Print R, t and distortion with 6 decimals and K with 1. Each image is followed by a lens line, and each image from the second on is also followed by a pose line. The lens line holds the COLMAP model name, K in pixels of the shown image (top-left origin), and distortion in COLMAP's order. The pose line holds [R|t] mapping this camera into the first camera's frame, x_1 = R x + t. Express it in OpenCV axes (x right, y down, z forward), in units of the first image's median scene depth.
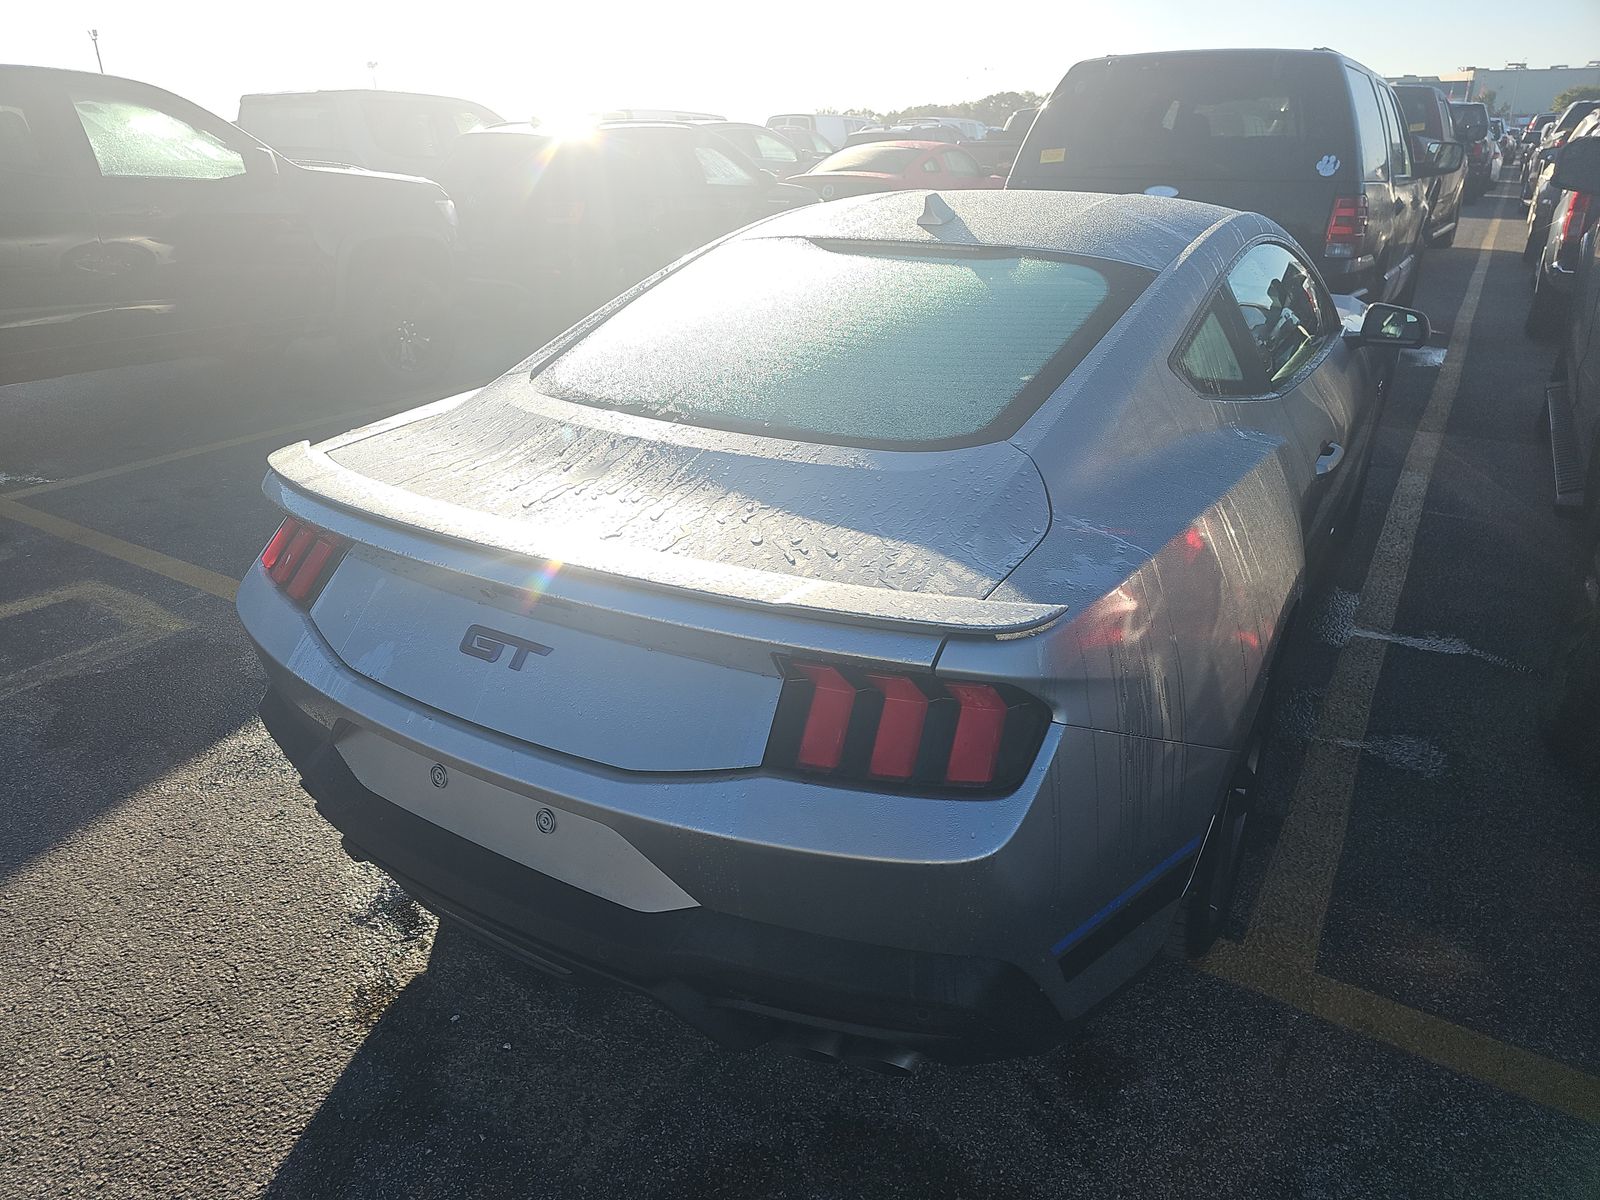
lens RADIAL K [[1070.1, 0, 754.1], [0, 1070.1, 551.5], [0, 0, 1]] dist [0.005499, -0.001477]
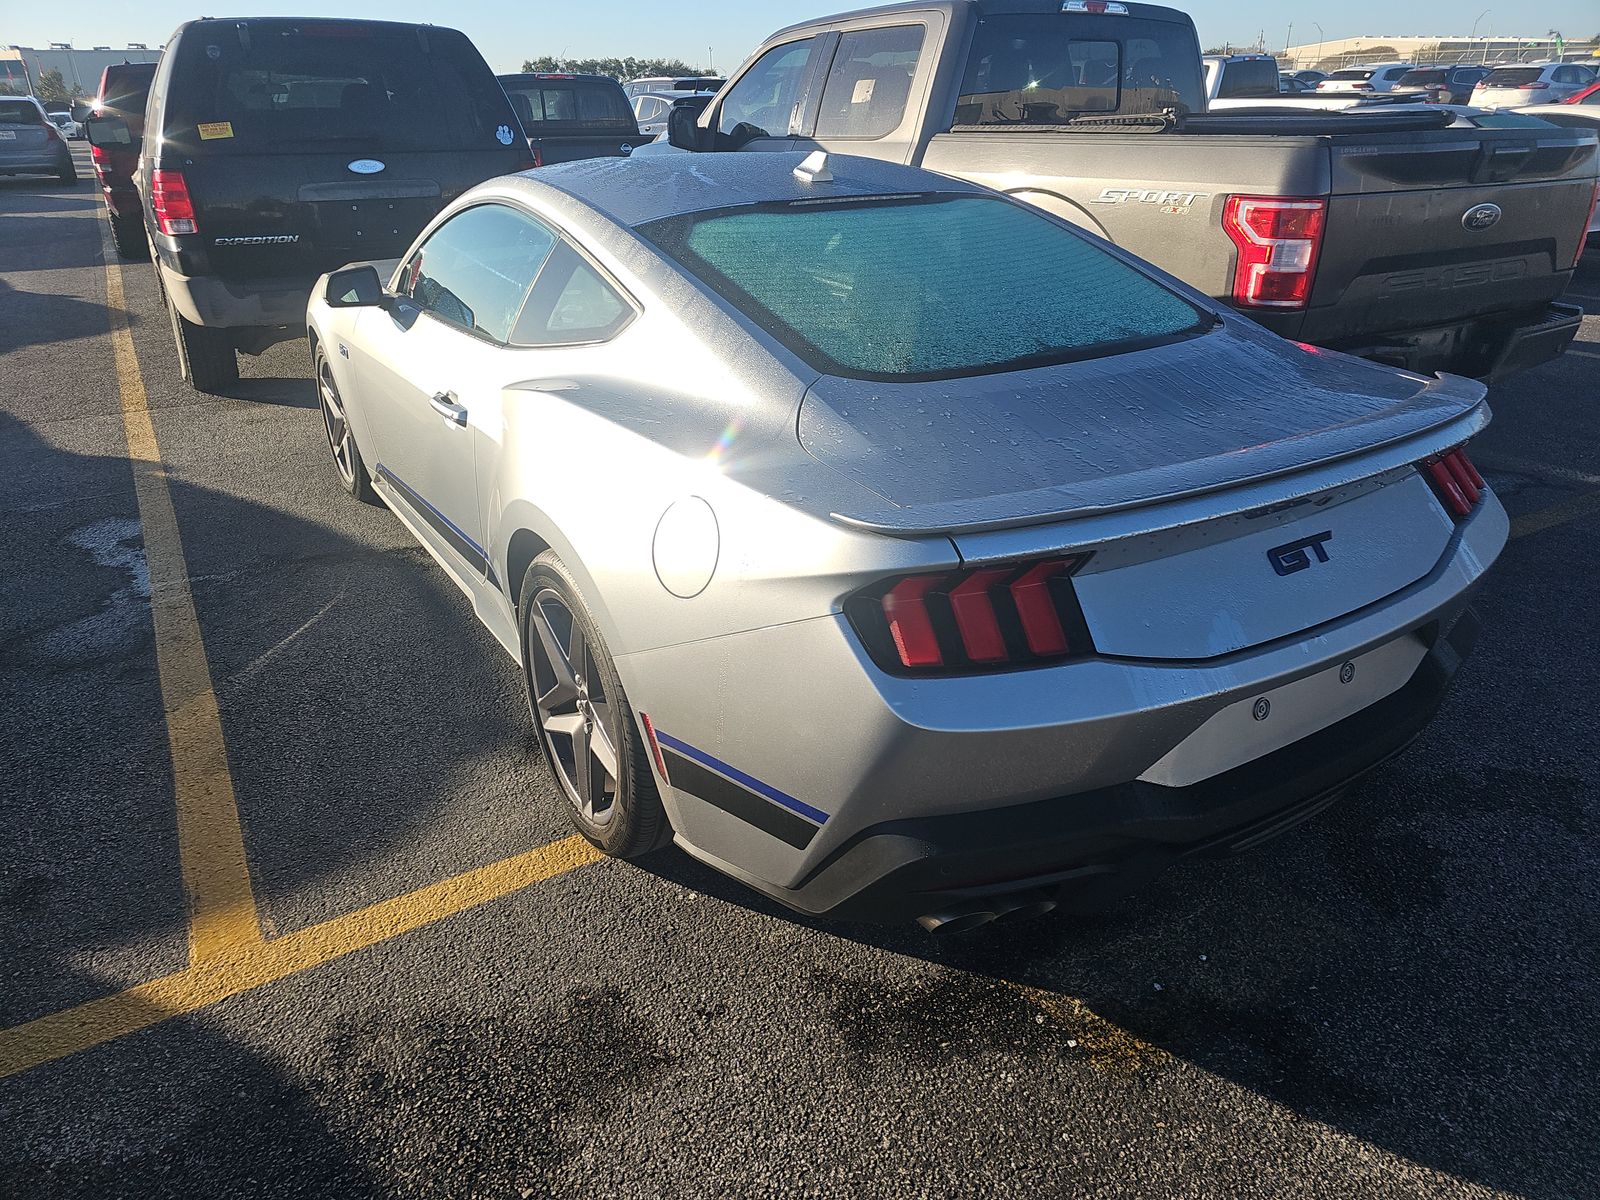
lens RADIAL K [[1070.7, 0, 796.4], [0, 1070.7, 575.1], [0, 0, 1]] dist [0.031613, -0.030375]
pose [[0.431004, -0.359074, 0.827829, -1.191936], [0.332678, 0.916021, 0.224121, -0.267846], [-0.838786, 0.178803, 0.514265, 0.745887]]
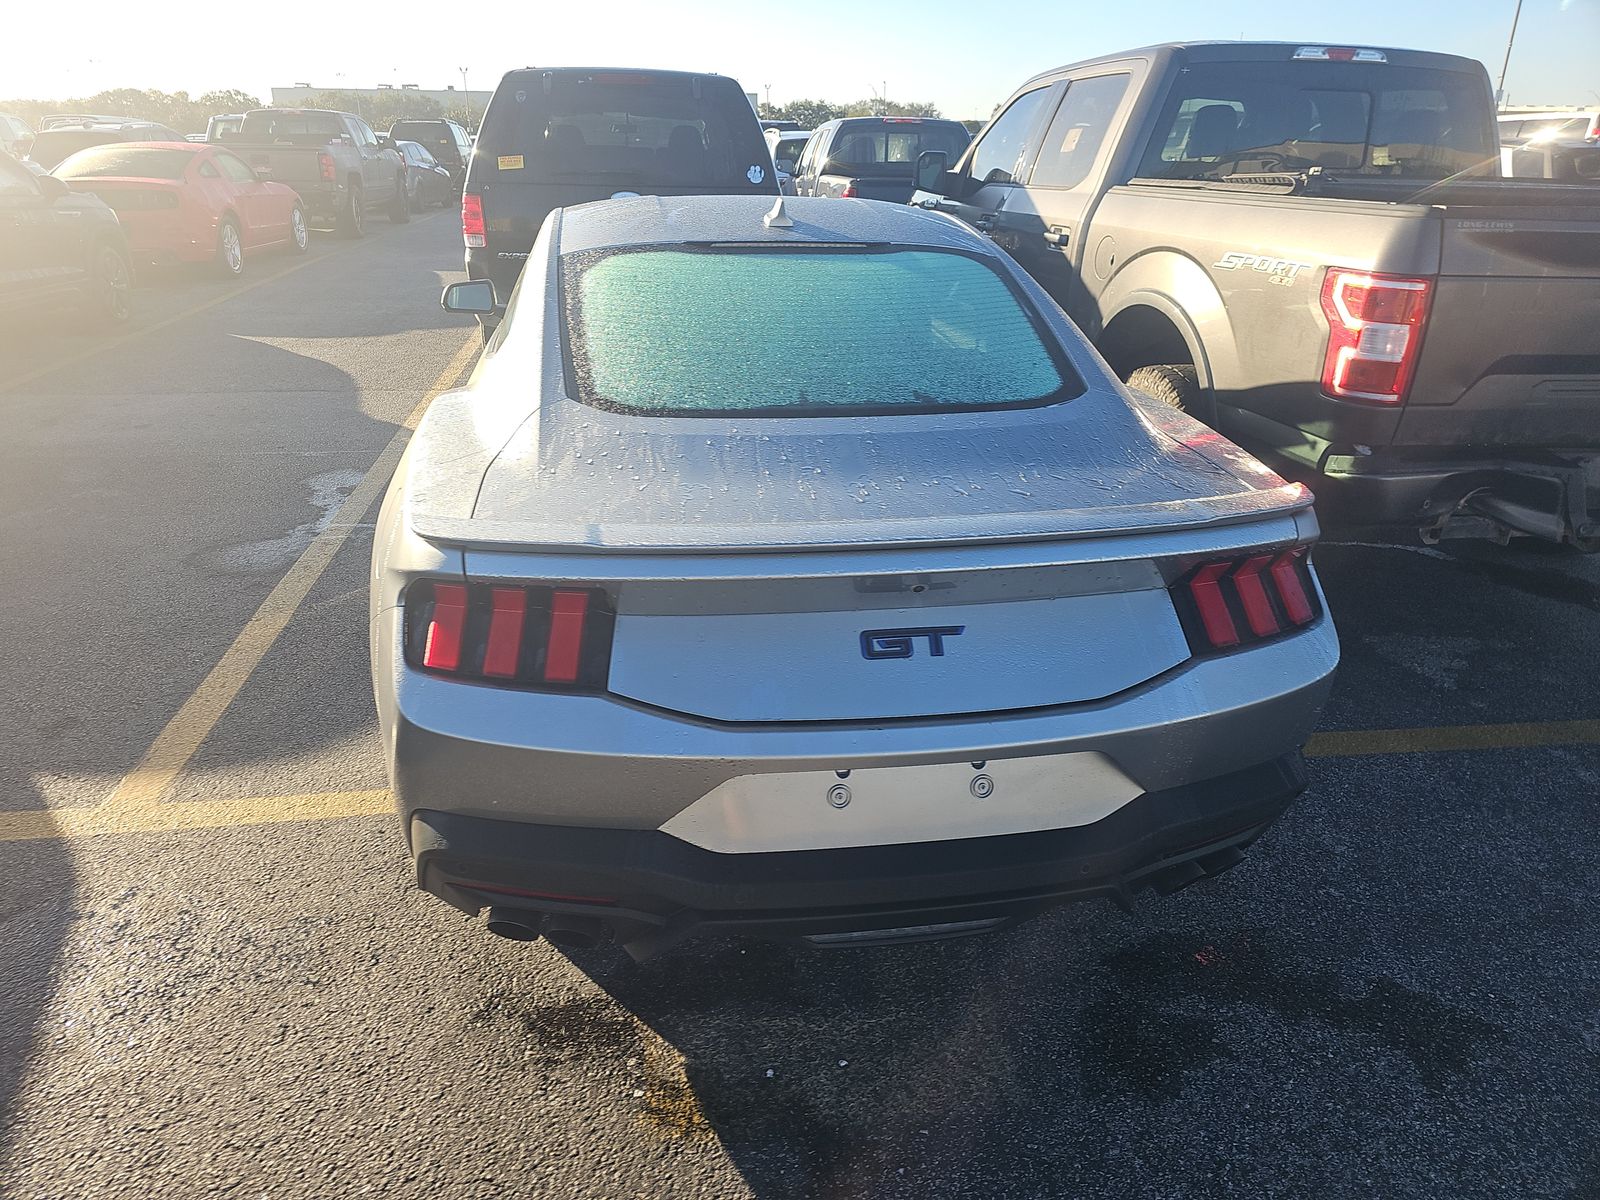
lens RADIAL K [[1071.4, 0, 796.2], [0, 1071.4, 564.3], [0, 0, 1]] dist [0.071616, -0.088082]
pose [[0.752080, -0.220637, 0.621043, -0.807597], [0.219714, 0.972331, 0.079366, -0.075883], [-0.621370, 0.076762, 0.779748, 0.221099]]
